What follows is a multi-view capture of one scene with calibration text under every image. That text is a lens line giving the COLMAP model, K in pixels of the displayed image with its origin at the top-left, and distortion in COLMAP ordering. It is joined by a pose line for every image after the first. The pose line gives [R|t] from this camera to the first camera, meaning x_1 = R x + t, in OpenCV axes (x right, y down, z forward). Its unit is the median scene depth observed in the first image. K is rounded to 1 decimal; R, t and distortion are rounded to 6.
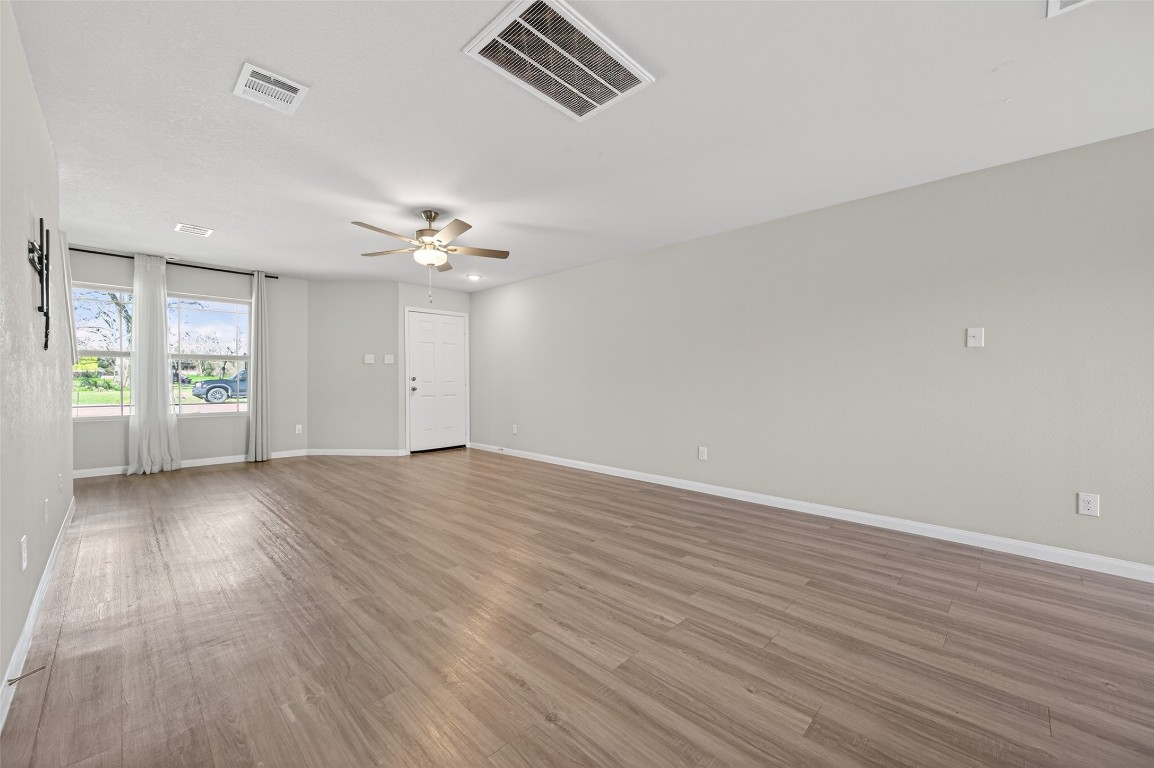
lens RADIAL K [[450.4, 0, 577.0], [0, 450.4, 384.0], [0, 0, 1]] dist [-0.000985, -0.000579]
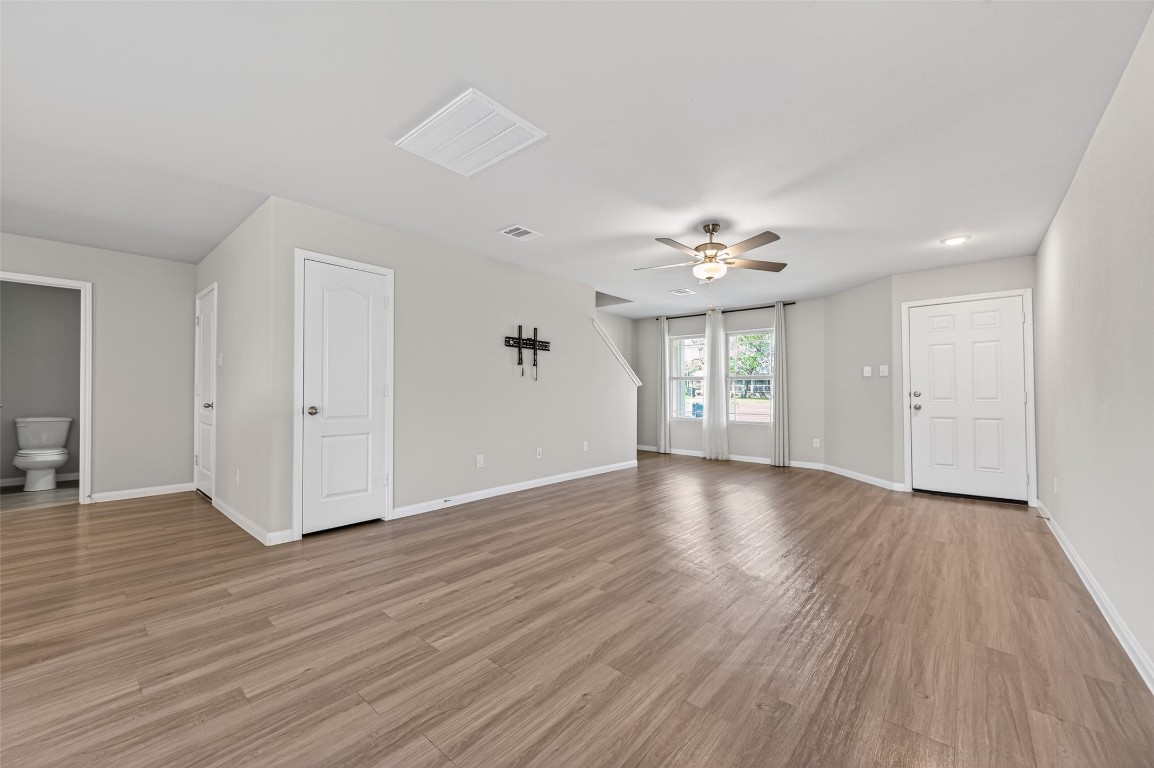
lens RADIAL K [[450.3, 0, 577.4], [0, 450.3, 388.2], [0, 0, 1]] dist [0.004344, -0.000584]
pose [[0.060100, -0.015050, -0.998079, 0.868806], [-0.012093, 0.999802, -0.015805, -0.005840], [0.998119, 0.013020, 0.059906, 0.888378]]
